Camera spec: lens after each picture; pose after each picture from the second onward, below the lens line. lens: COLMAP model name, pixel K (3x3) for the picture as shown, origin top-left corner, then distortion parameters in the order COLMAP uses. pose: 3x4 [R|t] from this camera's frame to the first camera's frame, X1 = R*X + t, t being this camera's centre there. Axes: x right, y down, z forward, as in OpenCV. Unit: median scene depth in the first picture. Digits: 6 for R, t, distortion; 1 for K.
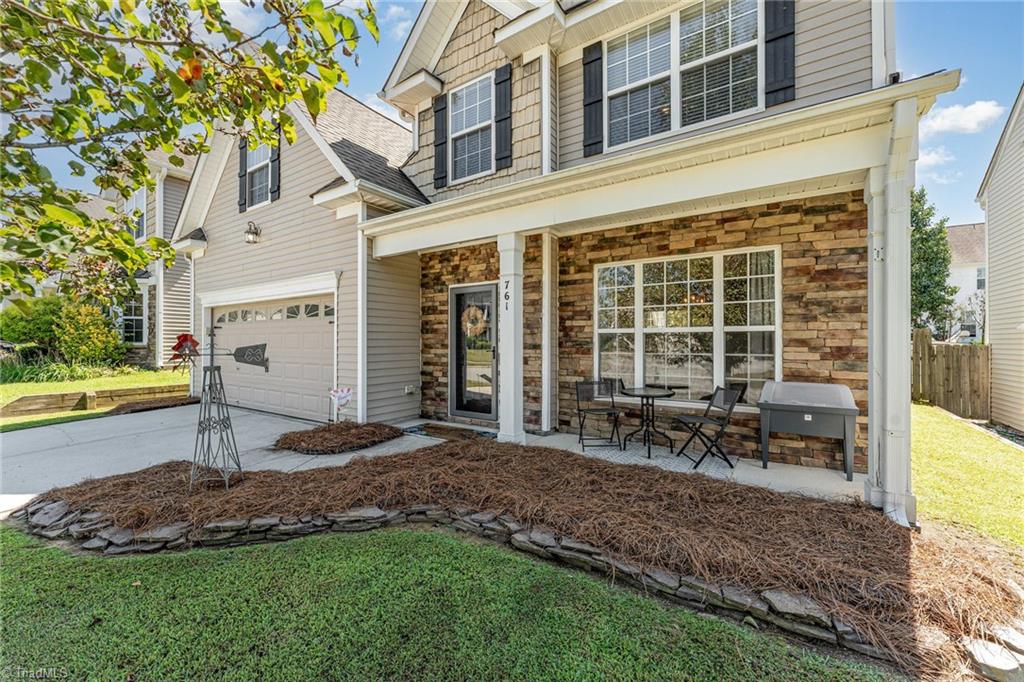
lens RADIAL K [[407.9, 0, 516.0], [0, 407.9, 339.6], [0, 0, 1]] dist [0.000152, 0.000189]
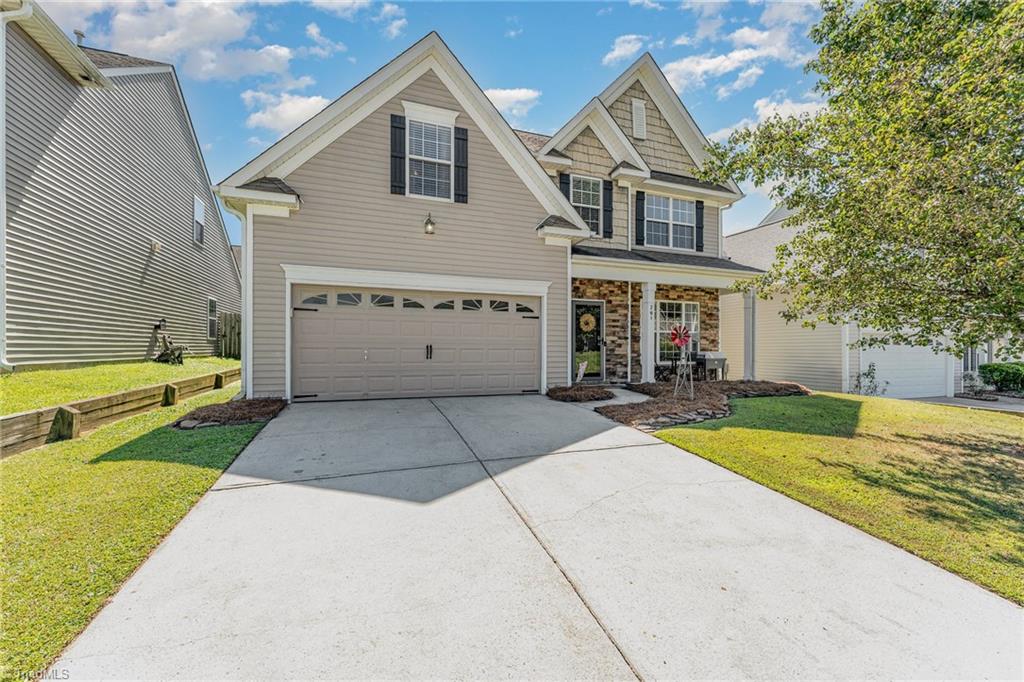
lens RADIAL K [[407.9, 0, 508.2], [0, 407.9, 346.3], [0, 0, 1]] dist [0.000152, 0.000189]
pose [[0.597620, 0.007474, 0.801745, -1.667967], [-0.010537, 0.999943, -0.001467, 0.058957], [-0.801710, -0.007572, 0.597665, 0.273406]]
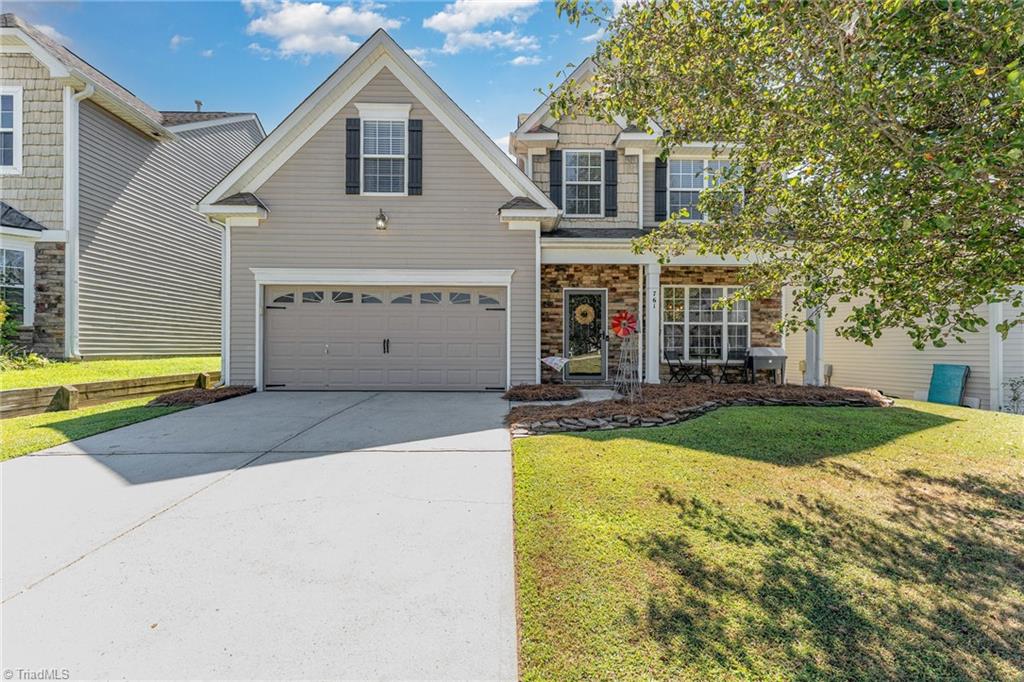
lens RADIAL K [[407.9, 0, 509.1], [0, 407.9, 346.1], [0, 0, 1]] dist [0.000152, 0.000189]
pose [[0.825518, 0.007368, 0.564327, -1.188391], [-0.008734, 0.999962, -0.000279, 0.074784], [-0.564308, -0.004698, 0.825551, -0.062029]]
